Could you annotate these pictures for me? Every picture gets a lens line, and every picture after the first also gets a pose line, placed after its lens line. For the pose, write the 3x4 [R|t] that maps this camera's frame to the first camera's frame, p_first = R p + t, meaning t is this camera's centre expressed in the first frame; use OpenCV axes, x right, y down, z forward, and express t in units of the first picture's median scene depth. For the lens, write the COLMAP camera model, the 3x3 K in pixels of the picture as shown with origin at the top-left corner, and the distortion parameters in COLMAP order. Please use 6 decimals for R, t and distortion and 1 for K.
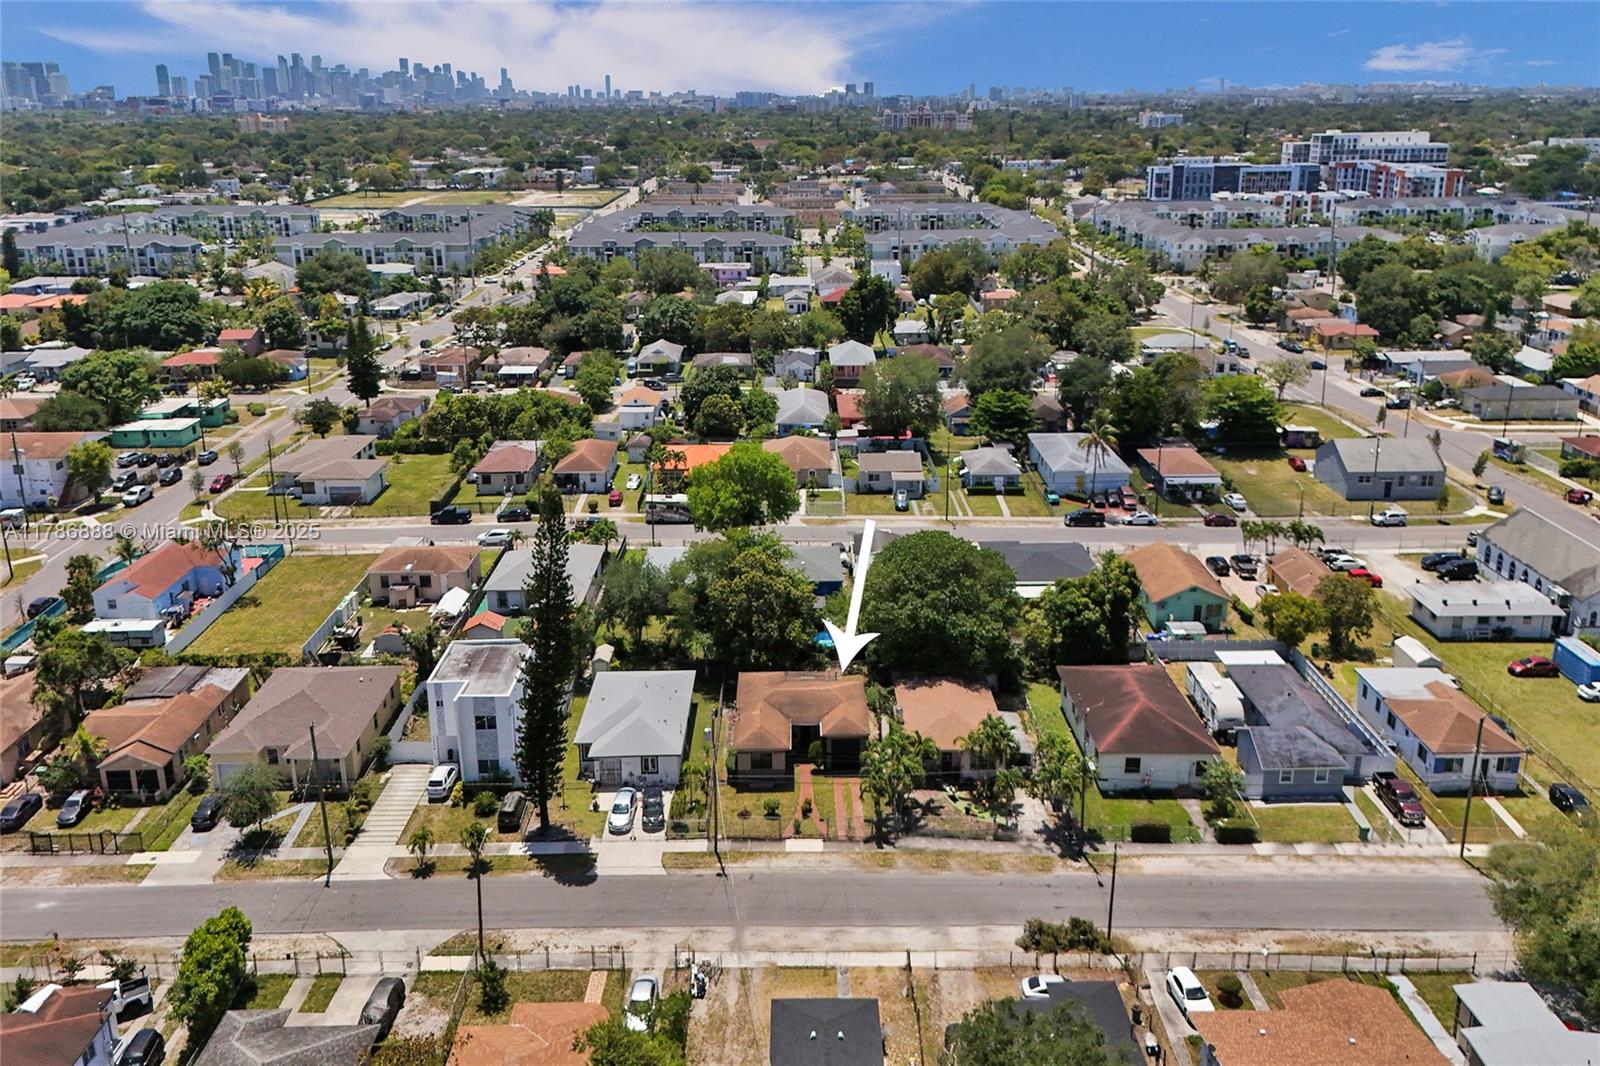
lens RADIAL K [[1360.6, 0, 811.0], [0, 1360.6, 513.4], [0, 0, 1]] dist [0.150648, -0.257752]
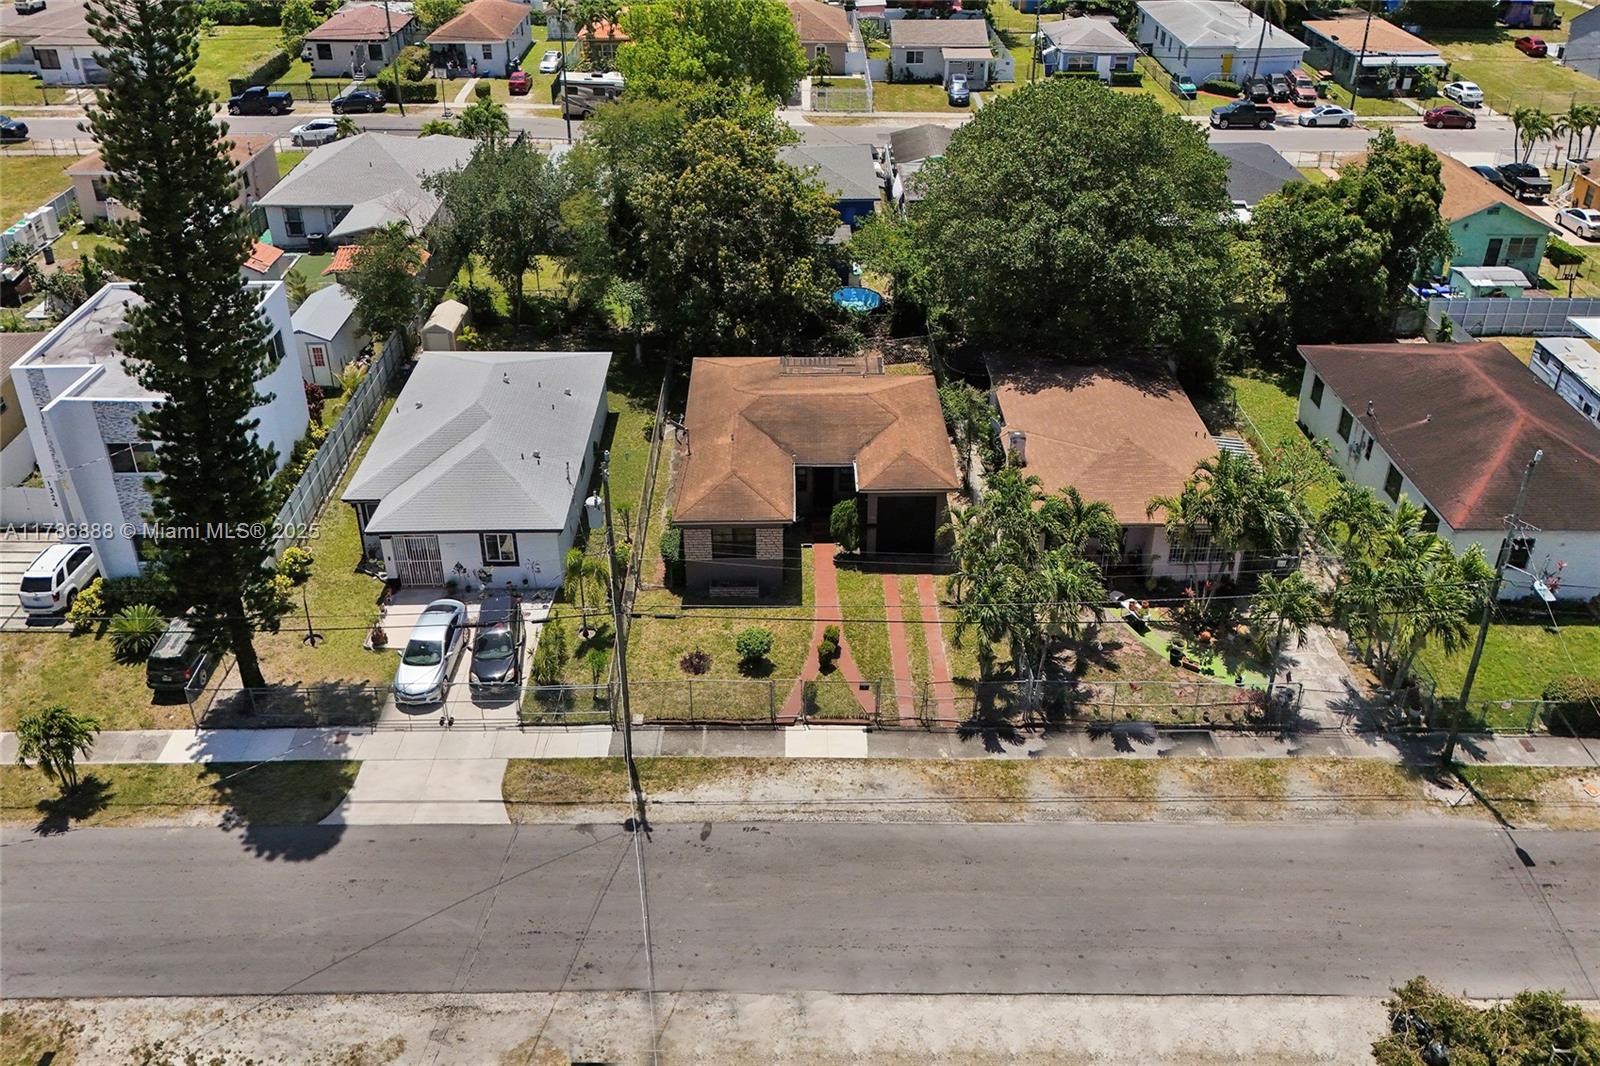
lens RADIAL K [[1360.6, 0, 811.0], [0, 1360.6, 513.4], [0, 0, 1]] dist [0.150648, -0.257752]
pose [[0.999965, 0.005793, 0.006034, -0.011323], [-0.007039, 0.972477, 0.232893, 0.055951], [-0.004519, -0.232928, 0.972484, 0.504967]]
